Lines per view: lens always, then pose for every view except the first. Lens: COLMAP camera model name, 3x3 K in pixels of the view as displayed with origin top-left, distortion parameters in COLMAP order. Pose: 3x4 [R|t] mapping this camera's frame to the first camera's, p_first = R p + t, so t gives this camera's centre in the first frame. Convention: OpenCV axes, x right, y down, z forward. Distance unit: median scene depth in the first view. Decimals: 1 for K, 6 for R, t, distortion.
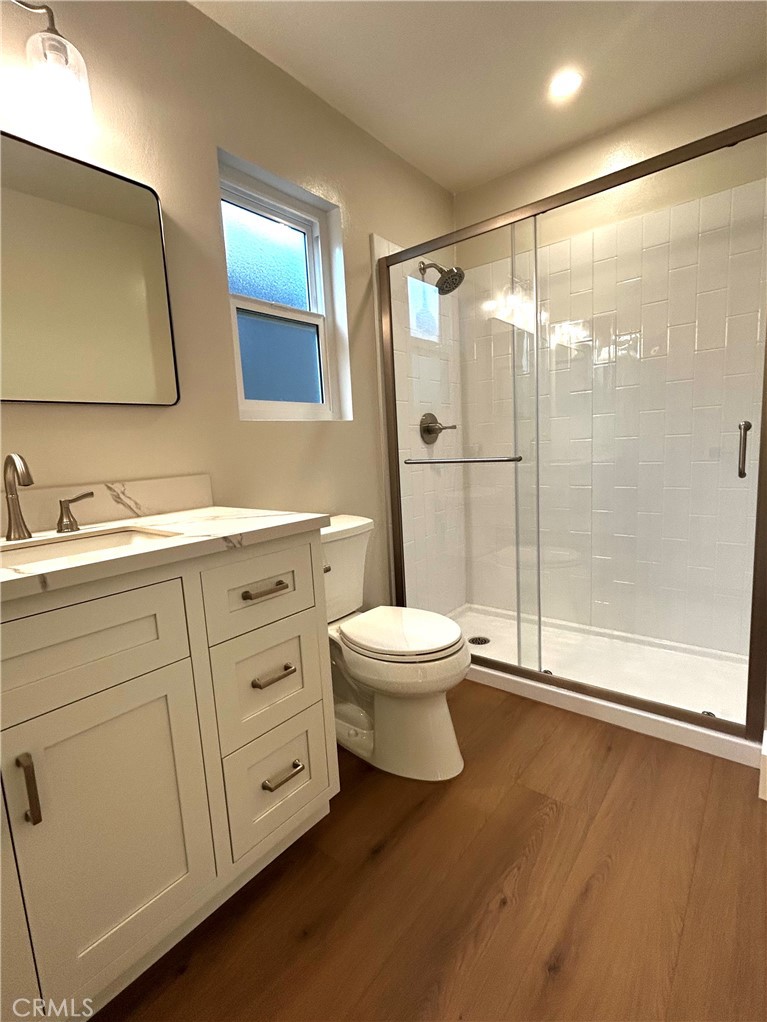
lens RADIAL K [[465.9, 0, 383.5], [0, 465.9, 511.0], [0, 0, 1]] dist [-0.017001, 0.001071]
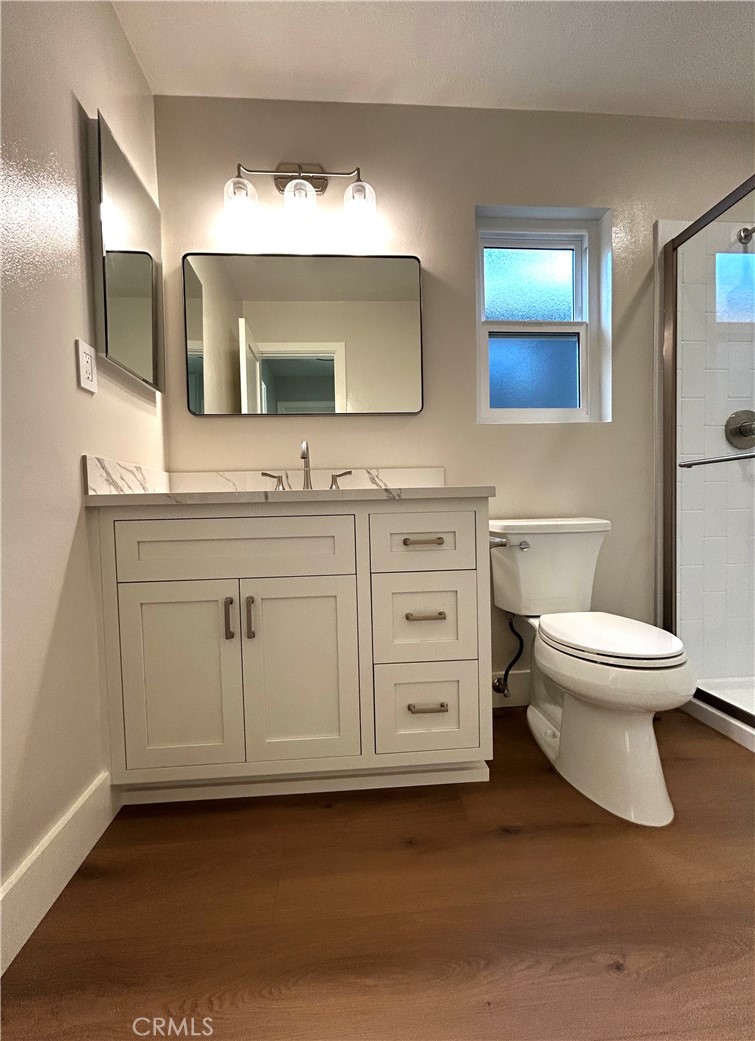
lens RADIAL K [[410.8, 0, 360.4], [0, 410.8, 523.7], [0, 0, 1]] dist [-0.013903, -0.000337]
pose [[0.679814, 0.066524, -0.730361, 0.280135], [-0.110649, 0.993781, -0.012473, 0.106769], [0.724990, 0.089293, 0.682947, 0.100312]]
